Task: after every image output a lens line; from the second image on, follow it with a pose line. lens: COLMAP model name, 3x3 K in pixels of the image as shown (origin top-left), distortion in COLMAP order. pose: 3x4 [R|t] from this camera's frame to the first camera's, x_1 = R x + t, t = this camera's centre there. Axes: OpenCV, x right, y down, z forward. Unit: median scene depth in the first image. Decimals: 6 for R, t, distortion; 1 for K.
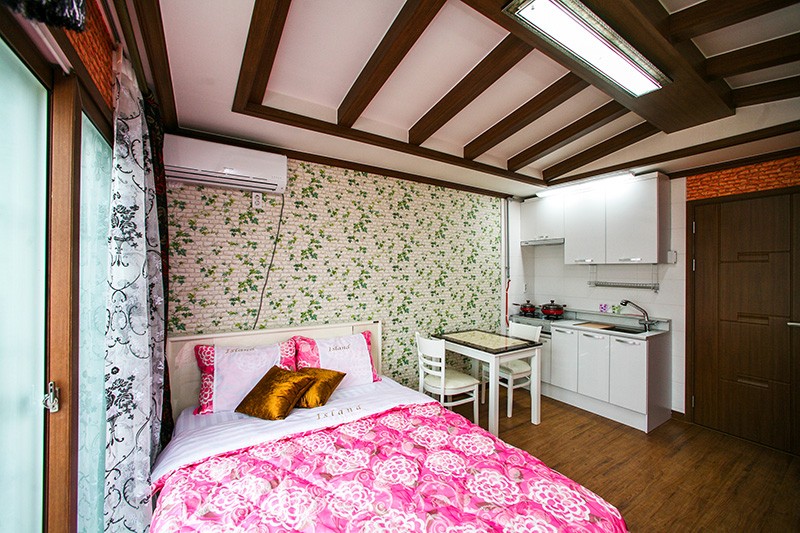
lens RADIAL K [[393.5, 0, 400.0], [0, 393.5, 266.5], [0, 0, 1]] dist [-0.001659, 0.055712]
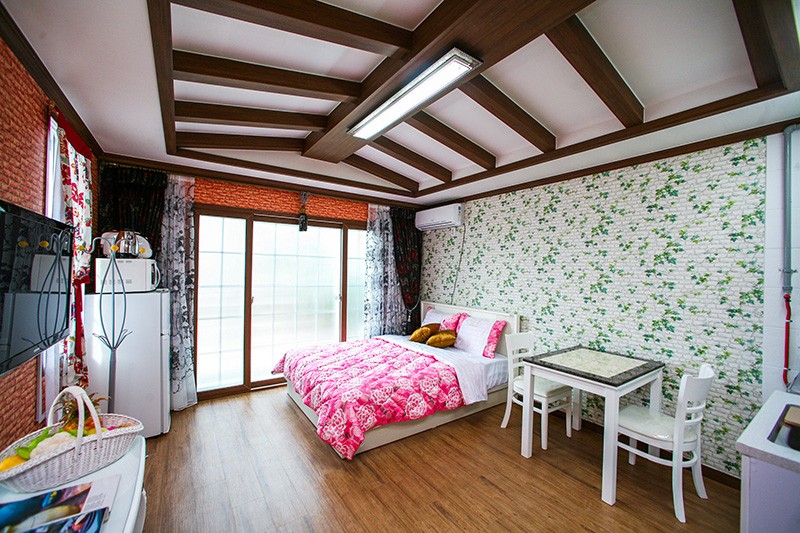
lens RADIAL K [[321.2, 0, 397.6], [0, 321.2, 268.8], [0, 0, 1]] dist [-0.045168, 0.024973]
pose [[-0.063586, -0.012326, -0.997900, 0.785854], [-0.013966, 0.999837, -0.011460, 0.013211], [0.997879, 0.013208, -0.063748, 0.610808]]
